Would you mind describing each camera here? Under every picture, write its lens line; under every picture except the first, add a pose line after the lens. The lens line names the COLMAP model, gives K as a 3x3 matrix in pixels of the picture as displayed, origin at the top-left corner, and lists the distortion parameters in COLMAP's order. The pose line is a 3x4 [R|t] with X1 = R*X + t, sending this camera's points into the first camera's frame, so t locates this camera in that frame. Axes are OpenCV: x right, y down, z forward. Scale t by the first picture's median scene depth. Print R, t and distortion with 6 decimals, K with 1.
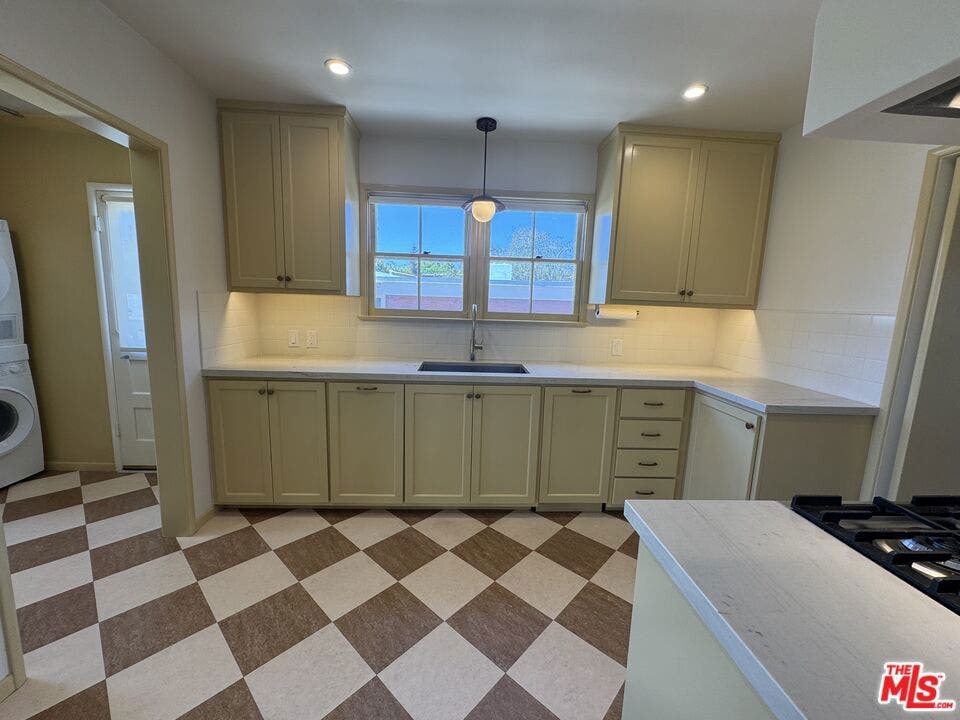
lens RADIAL K [[383.2, 0, 479.8], [0, 383.2, 358.9], [0, 0, 1]] dist [-0.000314, -0.000021]
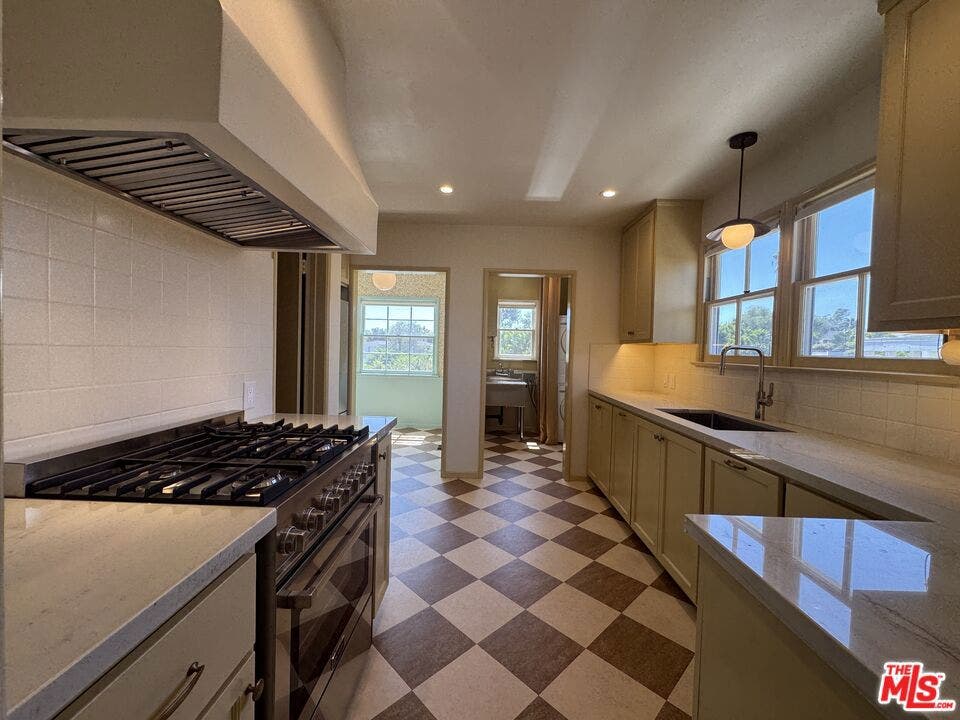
lens RADIAL K [[383.2, 0, 479.8], [0, 383.2, 358.9], [0, 0, 1]] dist [-0.000314, -0.000021]
pose [[-0.060651, -0.010514, -0.998104, 0.931917], [-0.171148, 0.985245, 0.000022, -0.020981], [0.983377, 0.170825, -0.061556, 0.557419]]
